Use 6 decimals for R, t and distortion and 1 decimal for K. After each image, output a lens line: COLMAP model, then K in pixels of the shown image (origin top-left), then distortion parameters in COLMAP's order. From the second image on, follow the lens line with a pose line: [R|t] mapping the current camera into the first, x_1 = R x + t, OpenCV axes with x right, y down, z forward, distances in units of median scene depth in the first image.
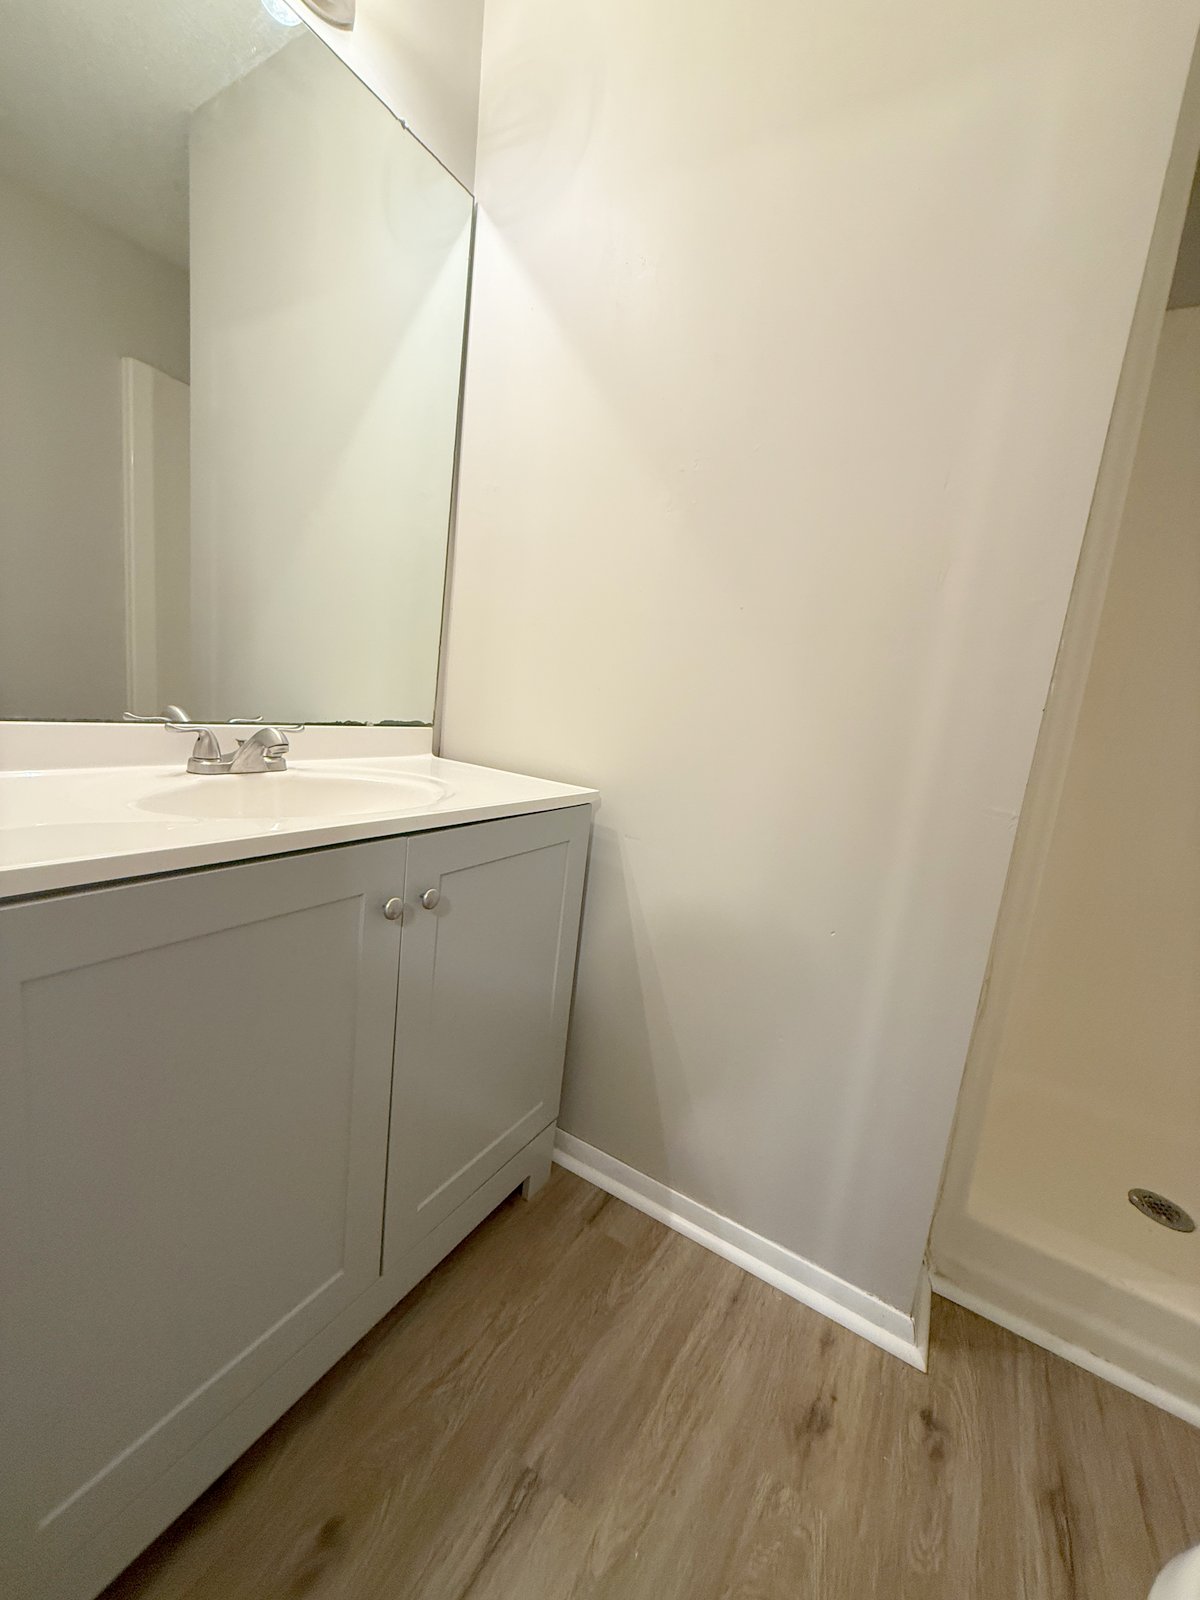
lens RADIAL K [[634.8, 0, 594.3], [0, 634.8, 797.9], [0, 0, 1]] dist [0.001391, -0.000312]
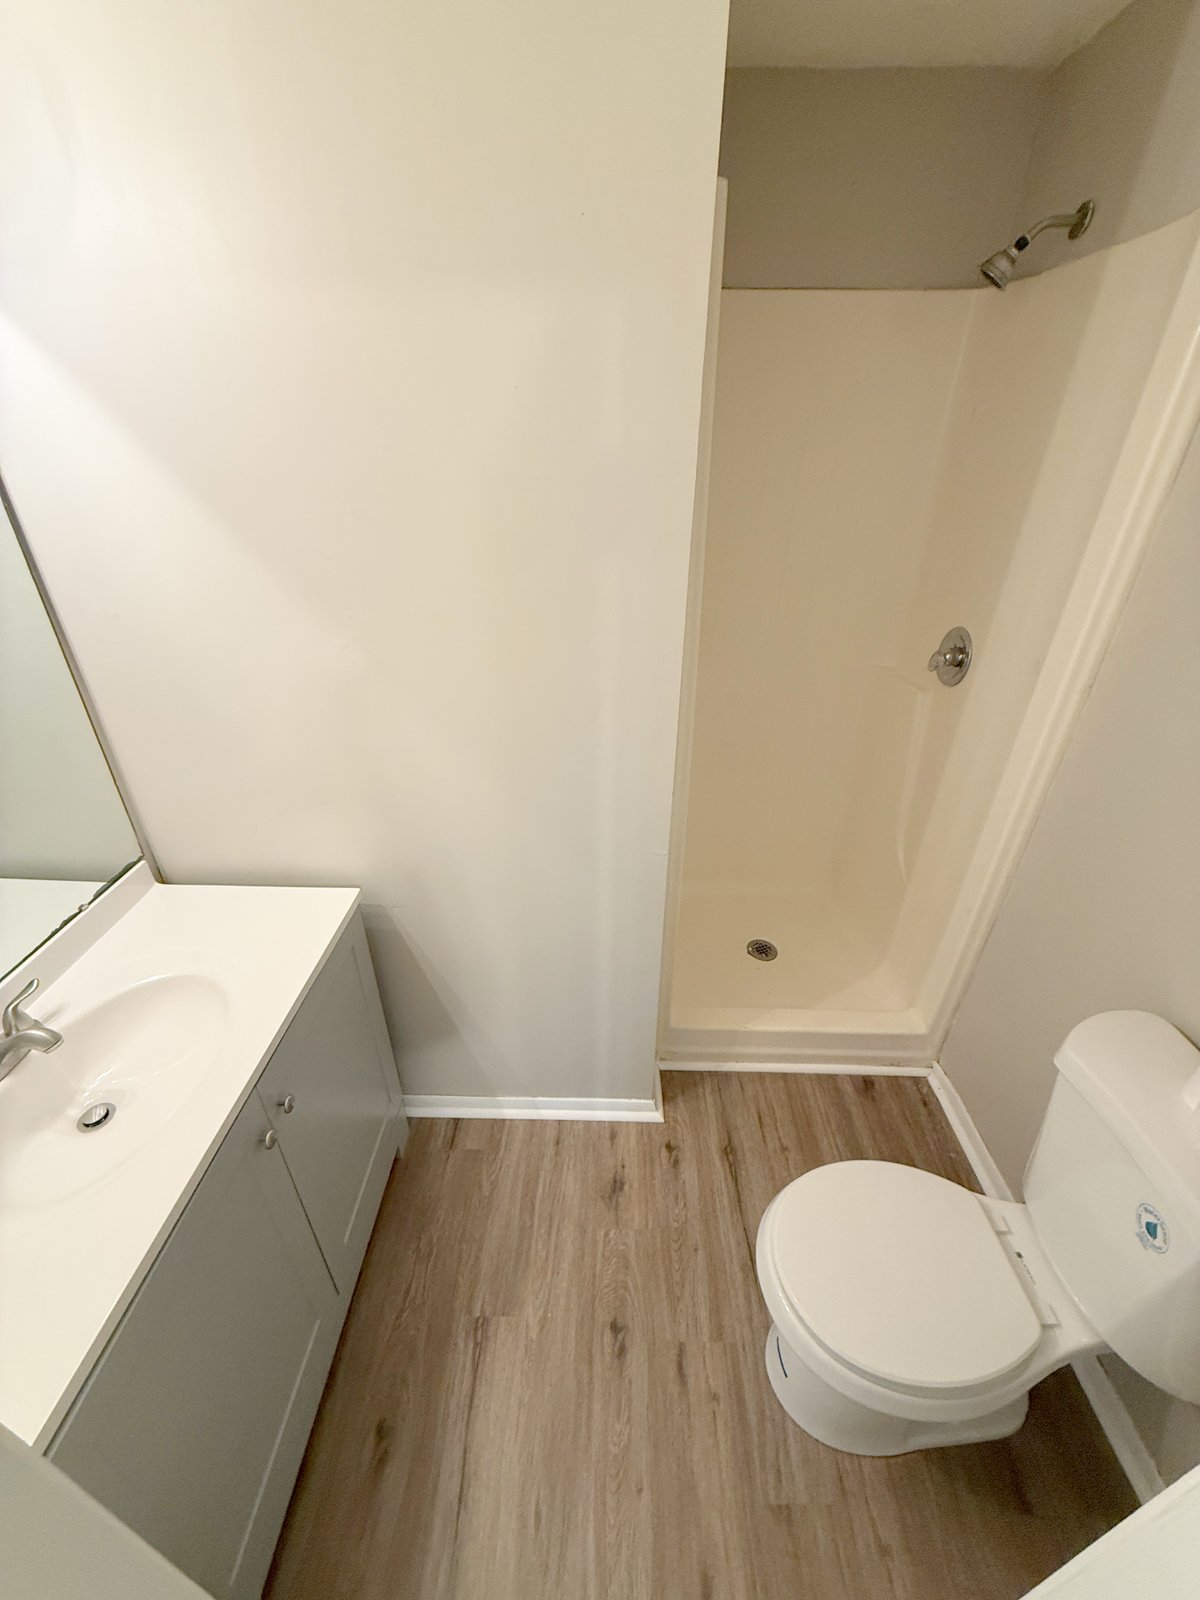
lens RADIAL K [[634.8, 0, 598.7], [0, 634.8, 802.3], [0, 0, 1]] dist [0.001391, -0.000312]
pose [[0.857954, -0.338183, 0.386713, -0.016967], [0.173869, 0.899487, 0.400865, -0.670282], [-0.483409, -0.276686, 0.830518, -0.138438]]
